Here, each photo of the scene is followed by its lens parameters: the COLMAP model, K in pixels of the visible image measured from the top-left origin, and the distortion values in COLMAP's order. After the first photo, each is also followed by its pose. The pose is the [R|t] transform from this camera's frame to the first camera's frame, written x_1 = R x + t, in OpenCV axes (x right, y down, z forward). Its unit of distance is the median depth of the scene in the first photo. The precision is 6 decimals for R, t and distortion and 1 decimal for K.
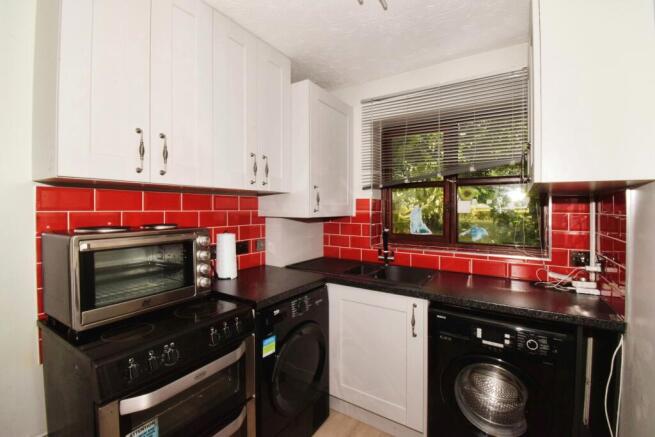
lens RADIAL K [[294.1, 0, 328.5], [0, 294.1, 208.2], [0, 0, 1]] dist [-0.000920, -0.000220]
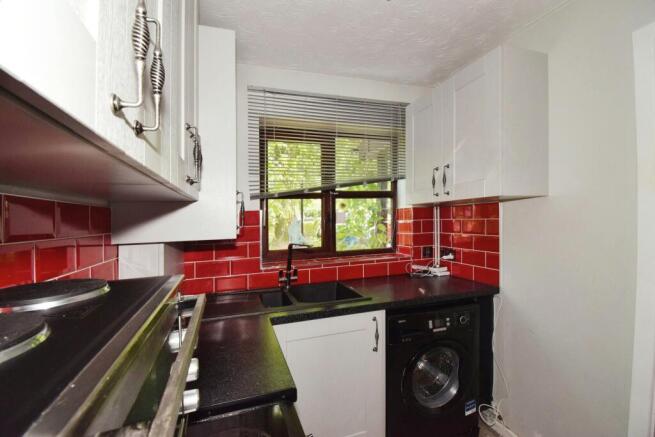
lens RADIAL K [[296.7, 0, 329.4], [0, 296.7, 215.1], [0, 0, 1]] dist [0.001375, -0.000175]
pose [[0.619756, -0.011694, 0.784708, -0.538158], [0.033547, 0.999370, -0.011602, -0.003493], [-0.784077, 0.033515, 0.619758, 0.480709]]
